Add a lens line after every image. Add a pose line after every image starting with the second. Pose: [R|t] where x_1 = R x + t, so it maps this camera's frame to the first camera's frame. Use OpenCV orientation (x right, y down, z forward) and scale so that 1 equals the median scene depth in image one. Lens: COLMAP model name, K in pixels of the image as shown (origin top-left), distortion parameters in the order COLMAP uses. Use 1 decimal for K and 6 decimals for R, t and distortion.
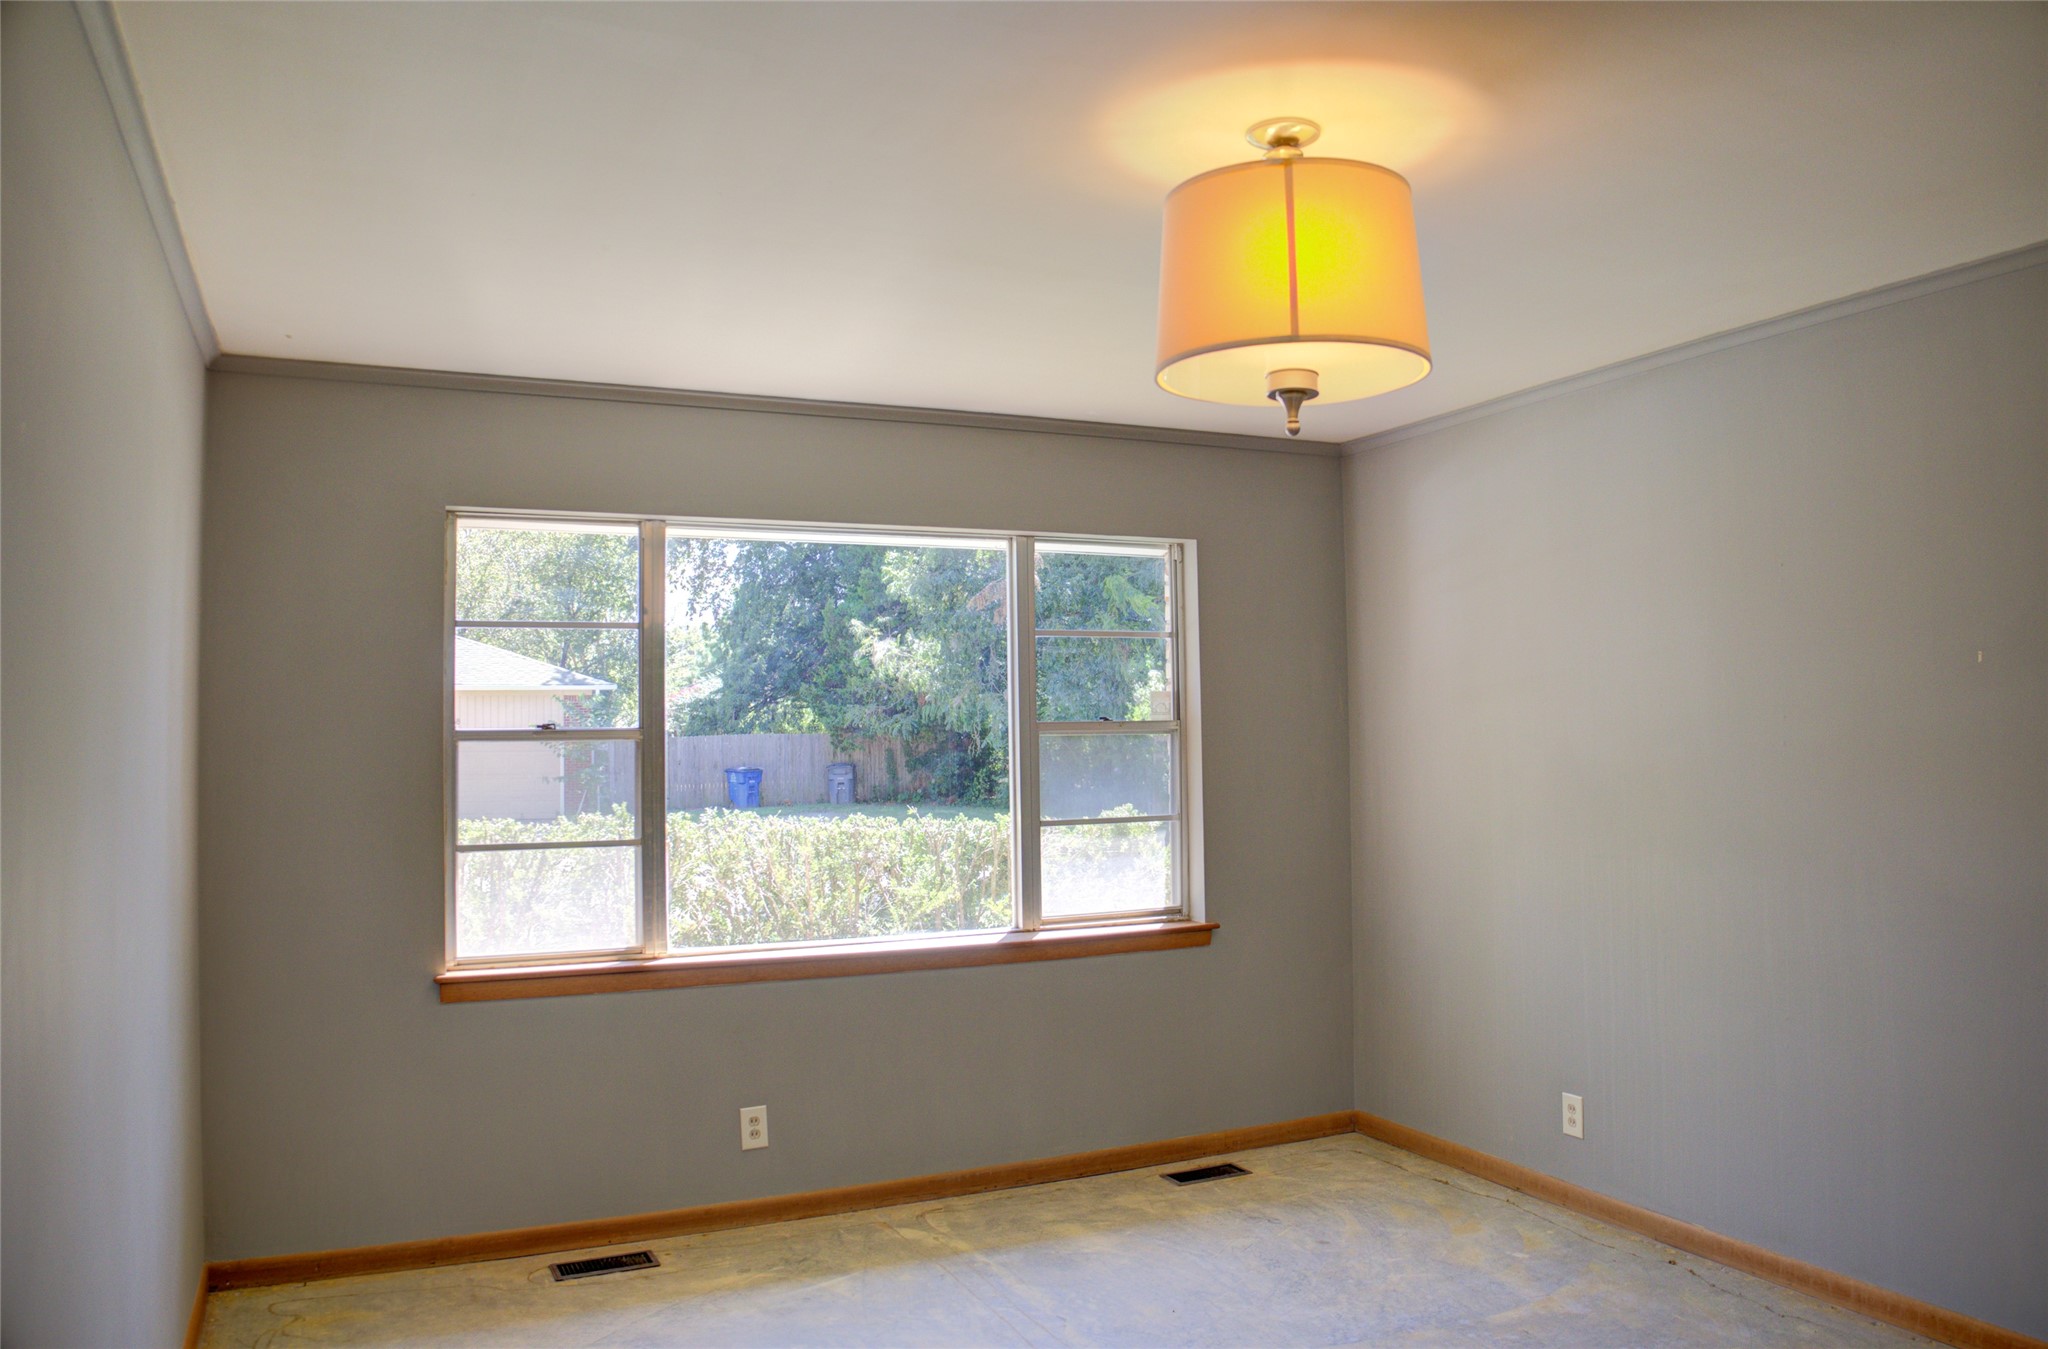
lens RADIAL K [[1508.6, 0, 1071.0], [0, 1508.6, 620.8], [0, 0, 1]] dist [-0.120250, 0.056929]
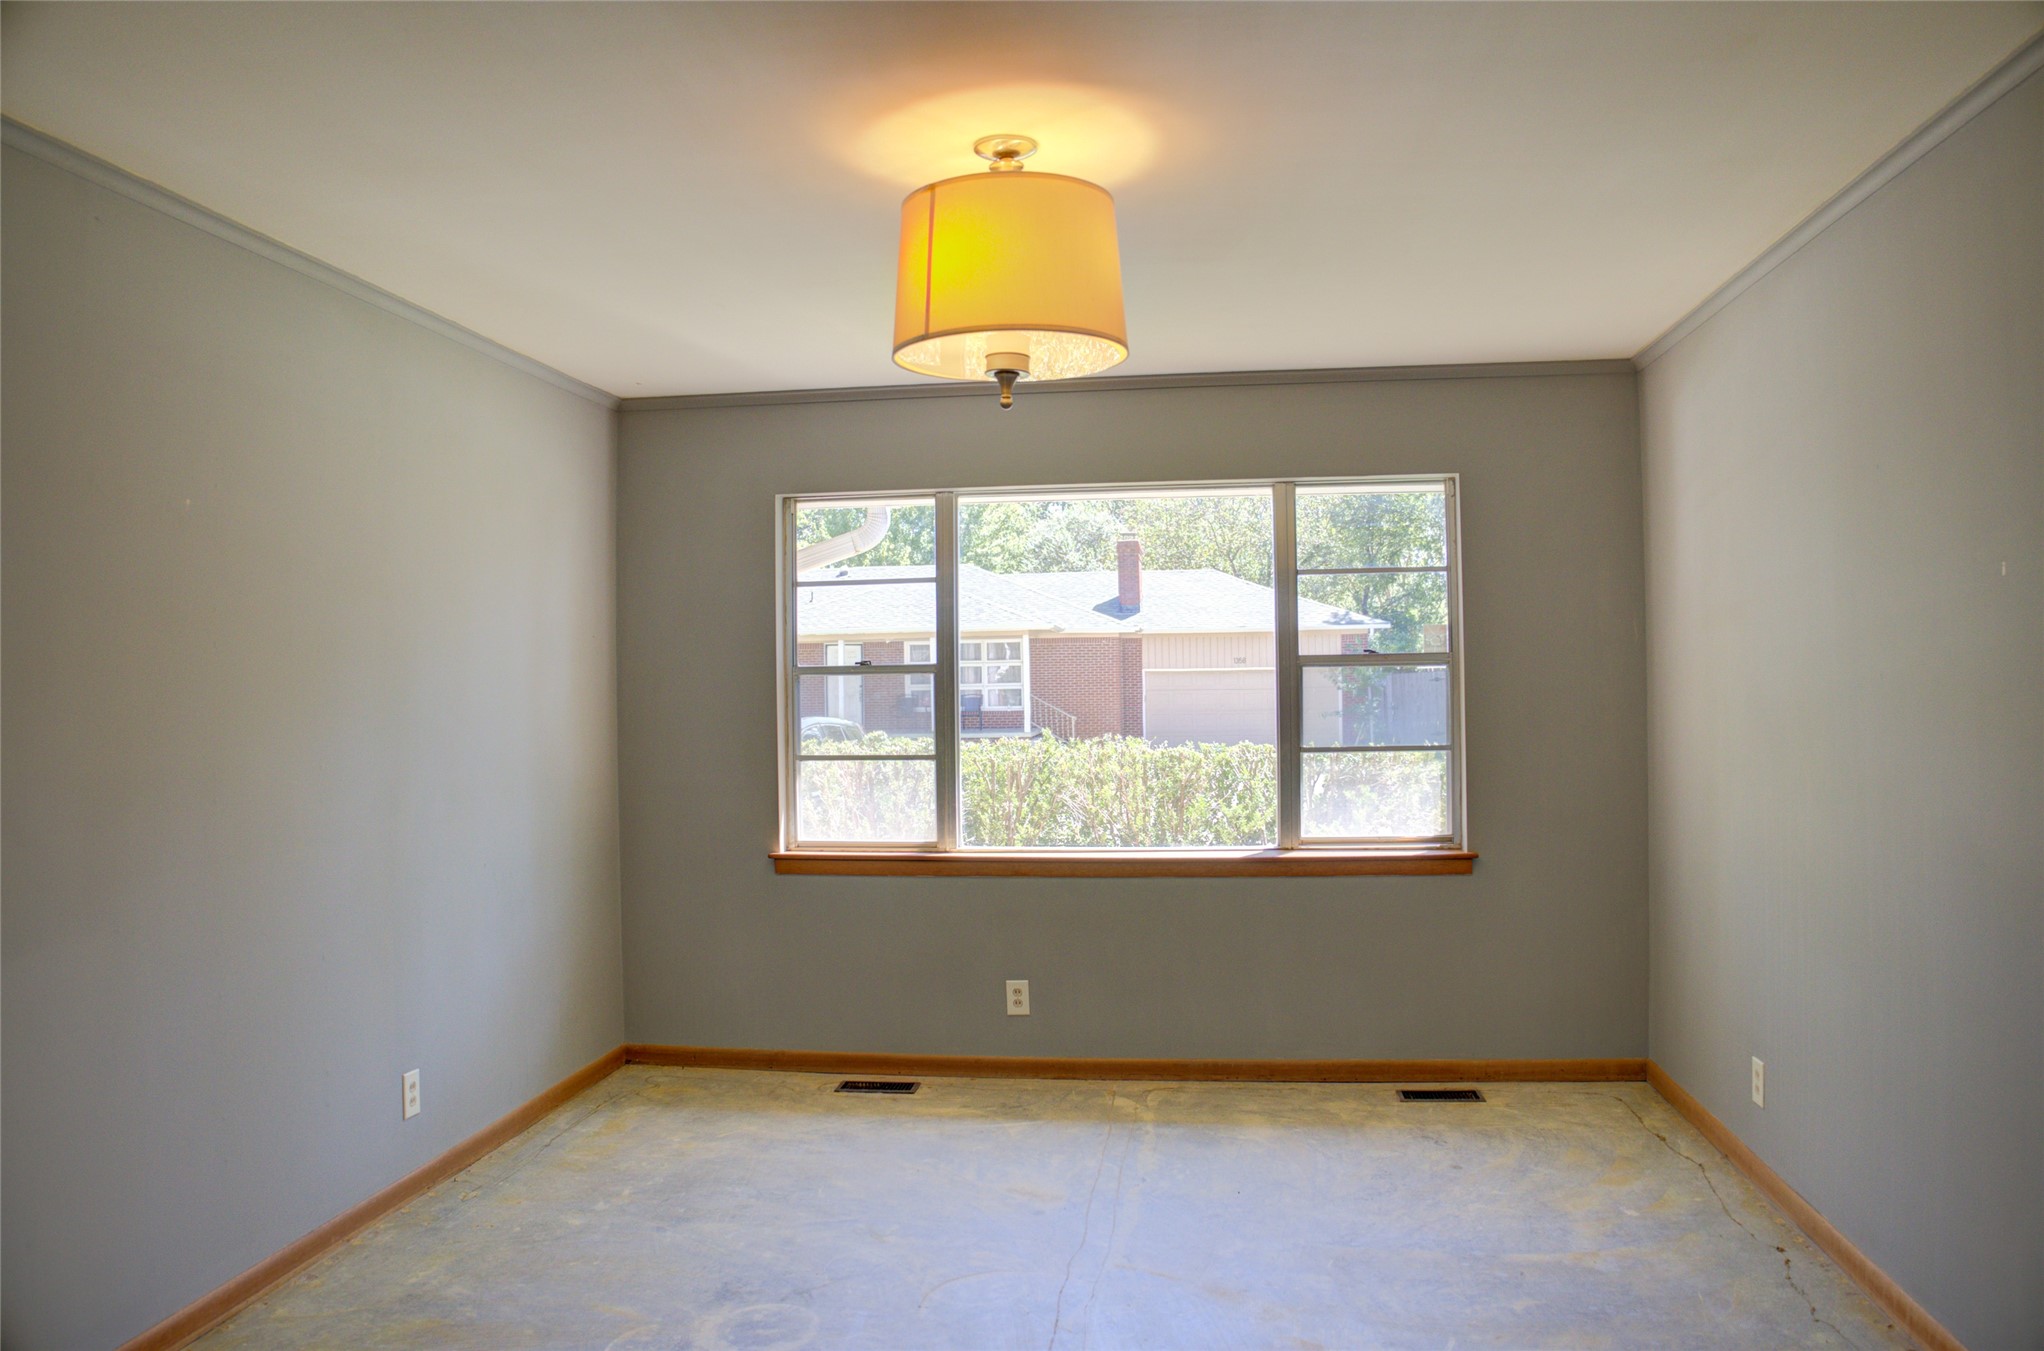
lens RADIAL K [[1505.7, 0, 1052.7], [0, 1505.7, 619.4], [0, 0, 1]] dist [-0.120250, 0.056929]
pose [[0.836667, -0.021640, -0.547284, 0.477253], [0.044198, 0.998628, 0.028082, 0.004663], [0.545925, -0.047684, 0.836476, 0.020115]]
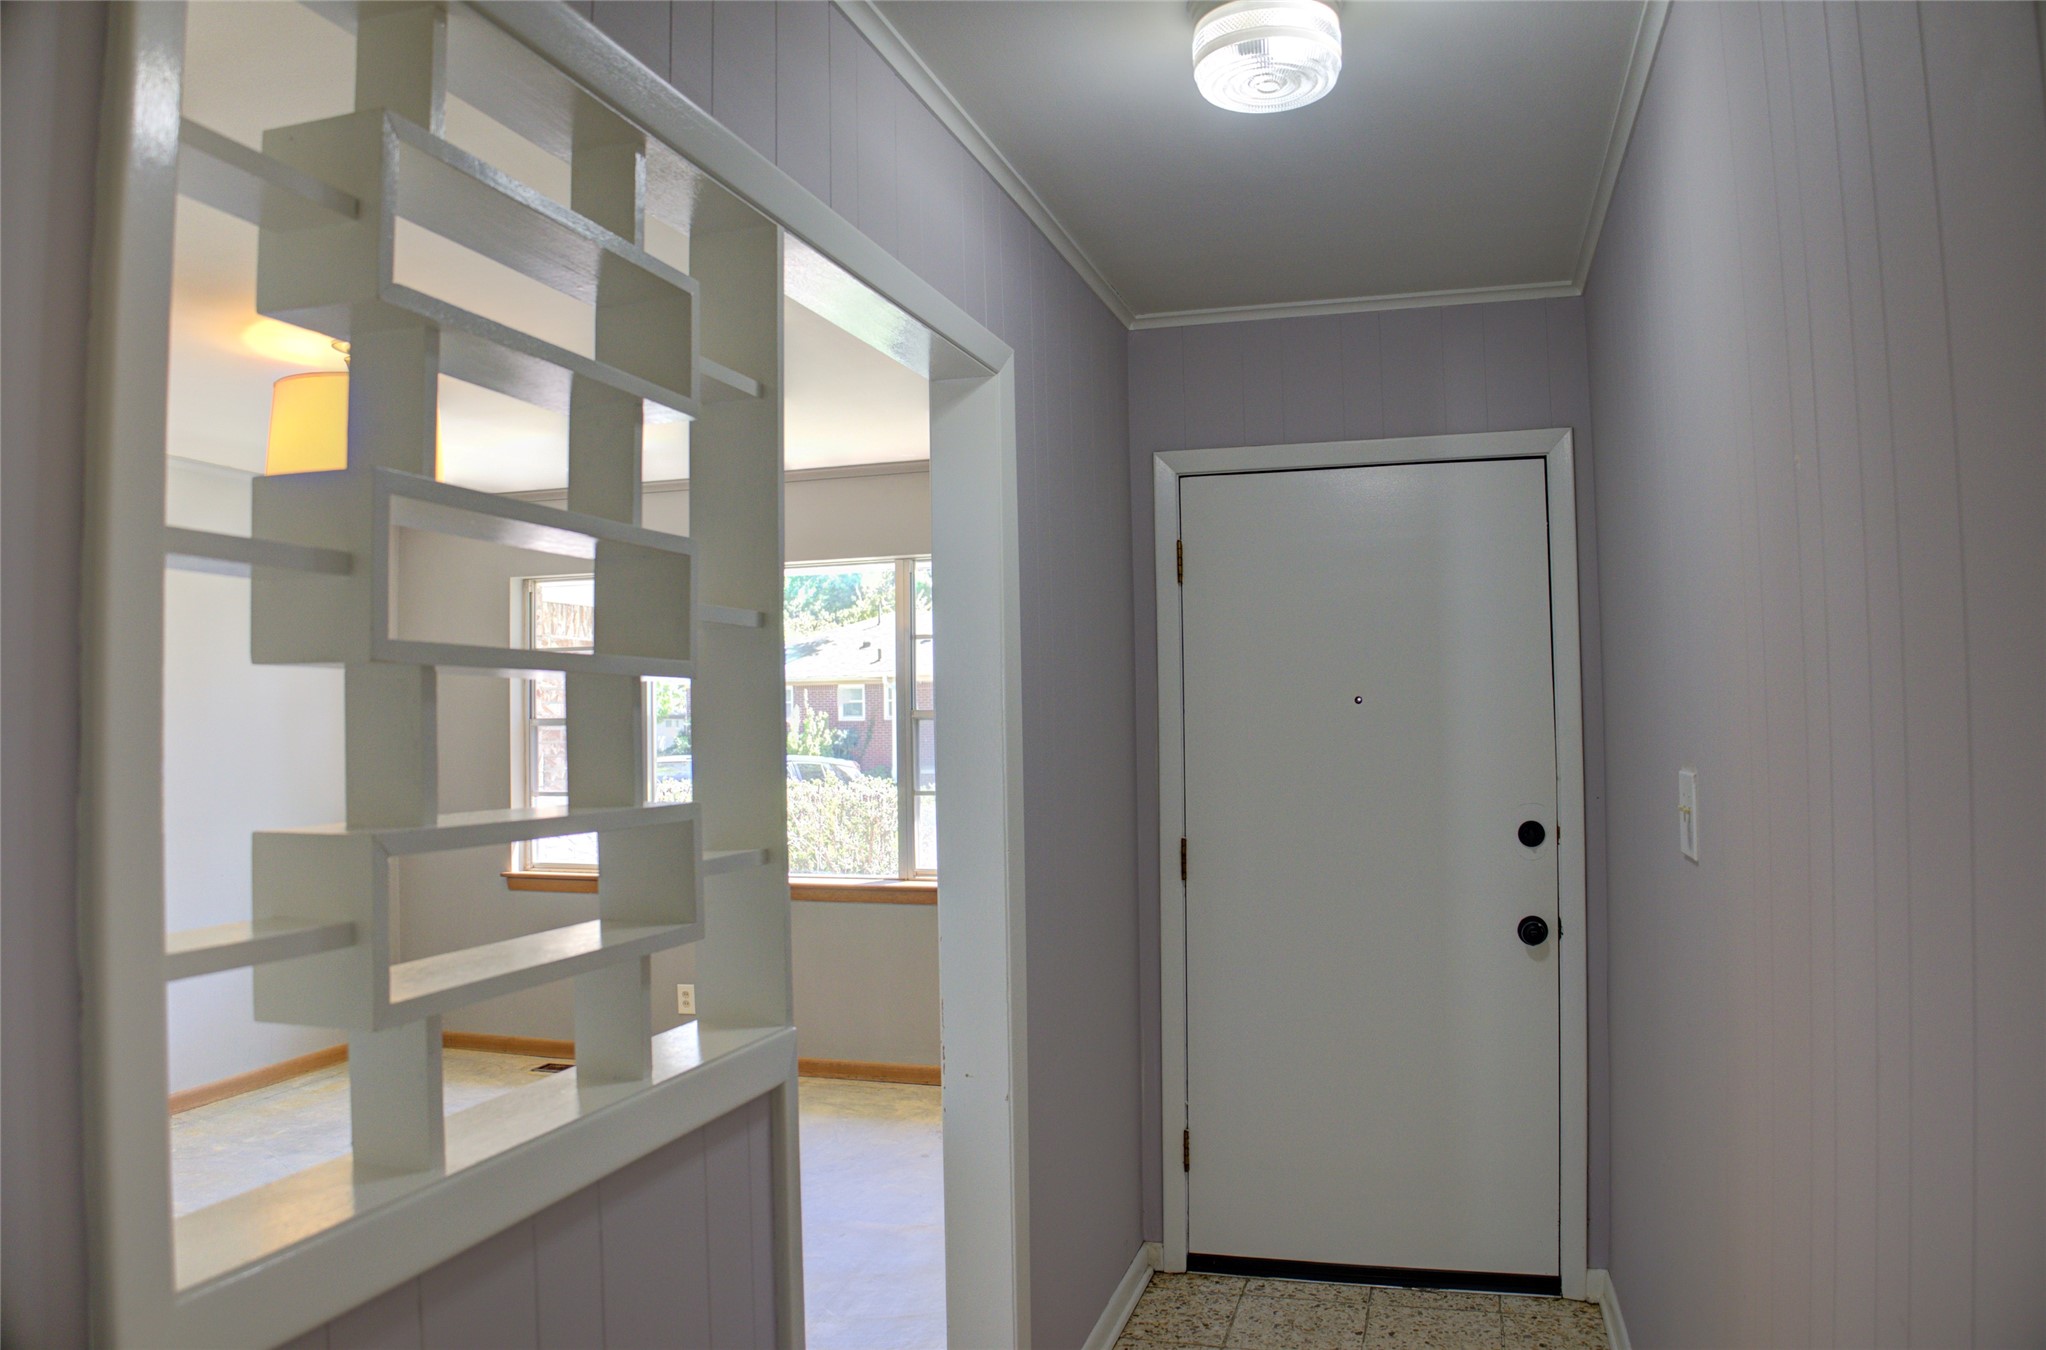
lens RADIAL K [[1428.8, 0, 1032.0], [0, 1428.8, 662.2], [0, 0, 1]] dist [-0.112245, -0.001108]
pose [[0.738053, -0.029240, -0.674109, 0.947789], [0.055776, 0.998285, 0.017766, 0.015403], [0.672433, -0.050711, 0.738419, 0.243694]]
